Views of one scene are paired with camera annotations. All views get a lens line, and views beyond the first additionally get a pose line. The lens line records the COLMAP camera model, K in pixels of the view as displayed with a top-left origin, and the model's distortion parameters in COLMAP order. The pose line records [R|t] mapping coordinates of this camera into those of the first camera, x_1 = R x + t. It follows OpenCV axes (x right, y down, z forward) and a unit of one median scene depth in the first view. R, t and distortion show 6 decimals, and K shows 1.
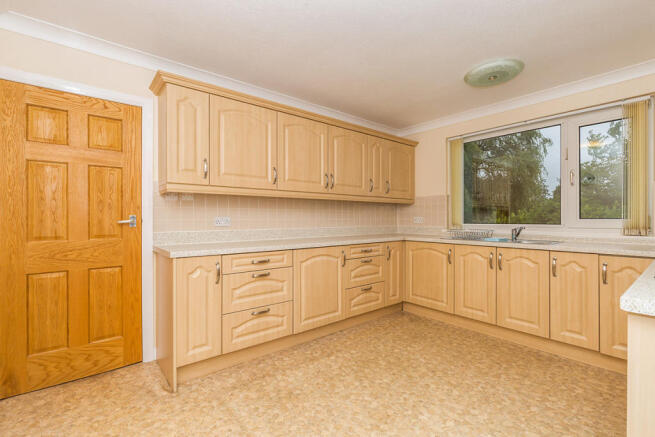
lens RADIAL K [[297.6, 0, 327.5], [0, 297.6, 218.5], [0, 0, 1]] dist [-0.001329, -0.000030]
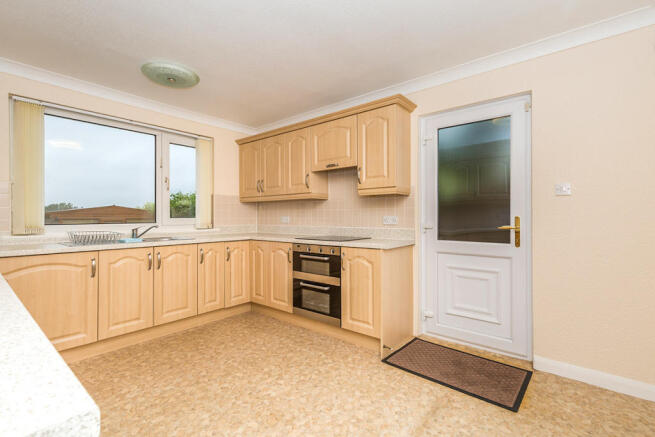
lens RADIAL K [[298.7, 0, 328.7], [0, 298.7, 215.2], [0, 0, 1]] dist [0.000240, 0.000729]
pose [[-0.196459, 0.005141, 0.980499, -0.589462], [0.004282, 0.999981, -0.004385, -0.001271], [-0.980503, 0.003338, -0.196477, 0.720208]]
